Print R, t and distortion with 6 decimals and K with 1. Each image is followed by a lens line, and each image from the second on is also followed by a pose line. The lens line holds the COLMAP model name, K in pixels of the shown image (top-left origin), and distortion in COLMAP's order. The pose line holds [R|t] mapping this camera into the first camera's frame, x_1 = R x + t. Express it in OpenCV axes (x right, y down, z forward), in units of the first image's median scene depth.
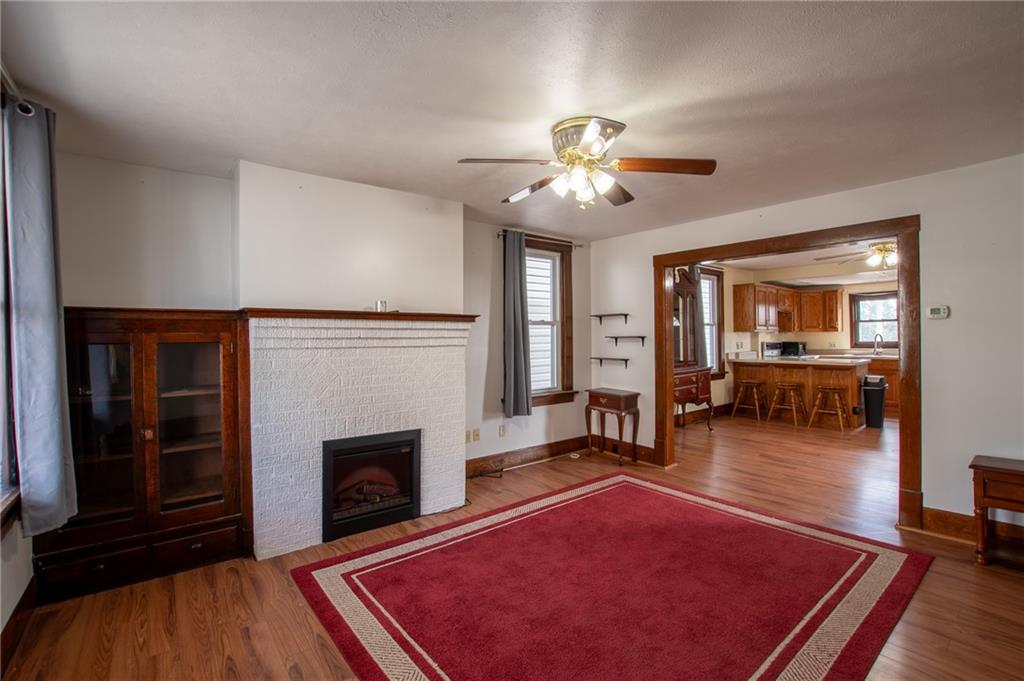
lens RADIAL K [[453.1, 0, 510.9], [0, 453.1, 339.9], [0, 0, 1]] dist [-0.017994, 0.000991]
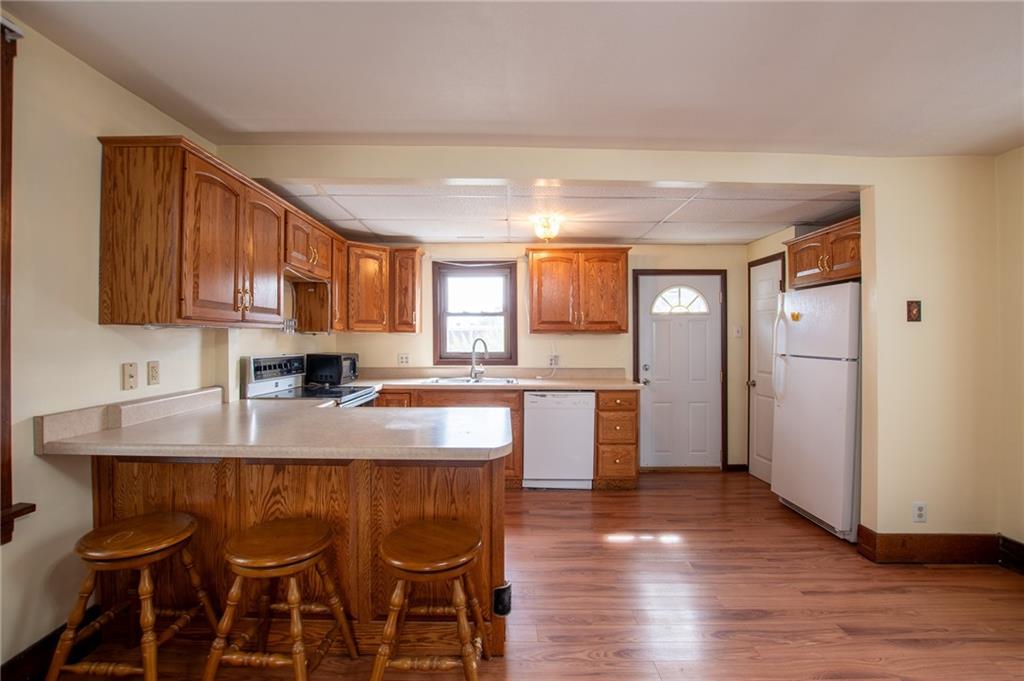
lens RADIAL K [[453.1, 0, 510.3], [0, 453.1, 336.1], [0, 0, 1]] dist [-0.017994, 0.000991]
pose [[0.624436, 0.015908, 0.780914, 0.408296], [-0.006544, 0.999864, -0.015135, -0.007821], [-0.781049, 0.004341, 0.624455, 0.612097]]
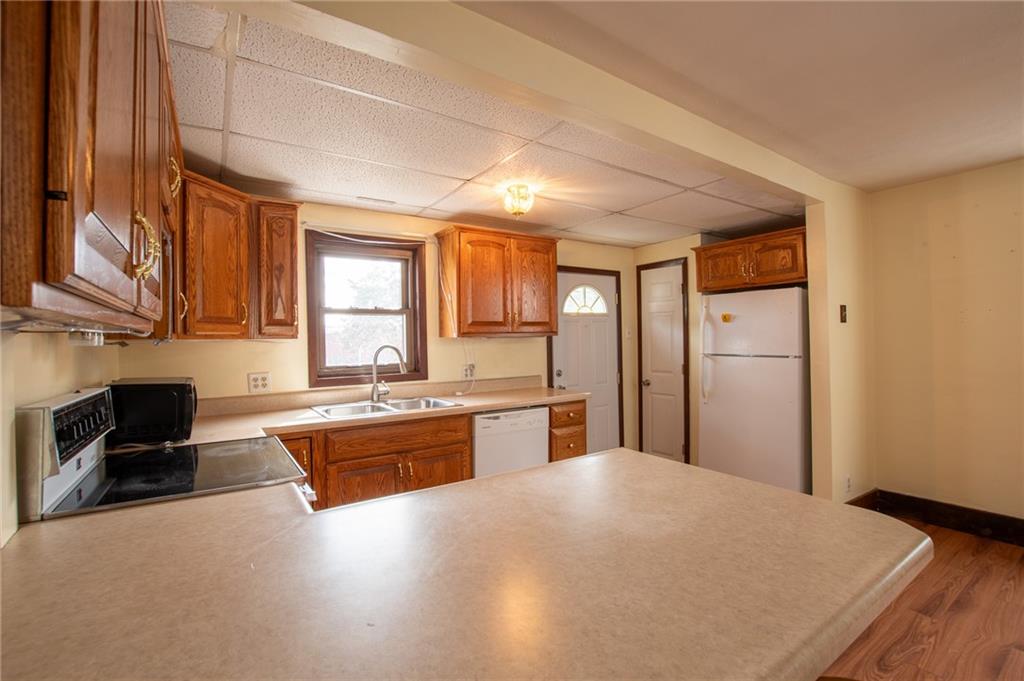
lens RADIAL K [[453.1, 0, 504.5], [0, 453.1, 338.9], [0, 0, 1]] dist [-0.017994, 0.000991]
pose [[0.092285, 0.010195, 0.995680, 0.435528], [0.018188, 0.999763, -0.011923, -0.011884], [-0.995567, 0.019210, 0.092078, 0.834555]]
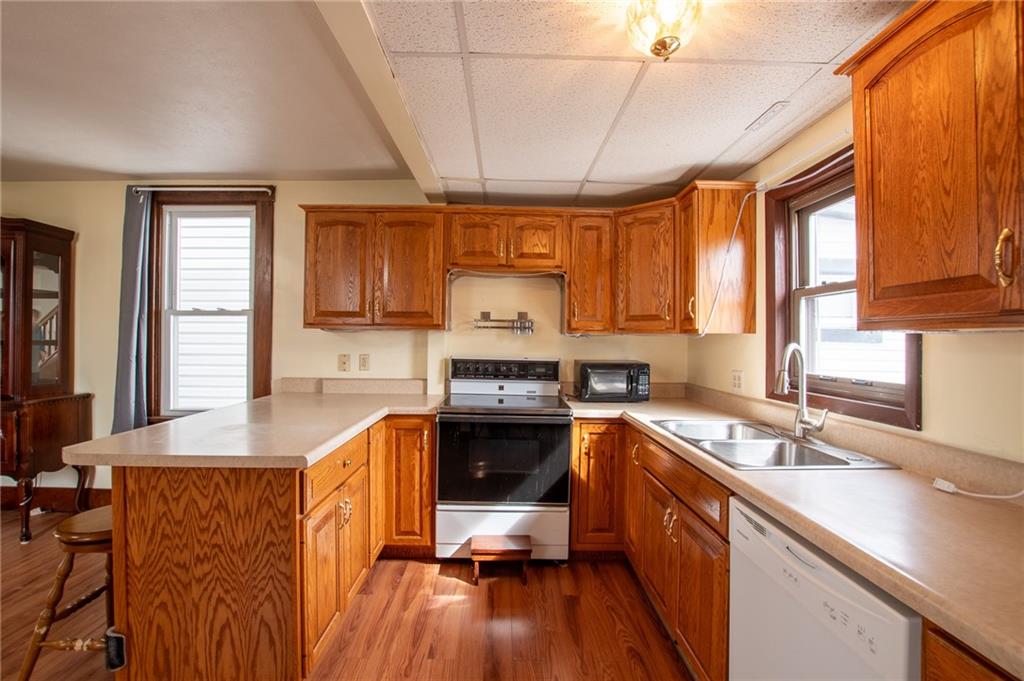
lens RADIAL K [[453.1, 0, 509.8], [0, 453.1, 334.4], [0, 0, 1]] dist [-0.017994, 0.000991]
pose [[0.785412, 0.014978, -0.618793, 0.817072], [-0.024376, 0.999680, -0.006741, -0.013049], [0.618494, 0.020378, 0.785525, 0.711849]]
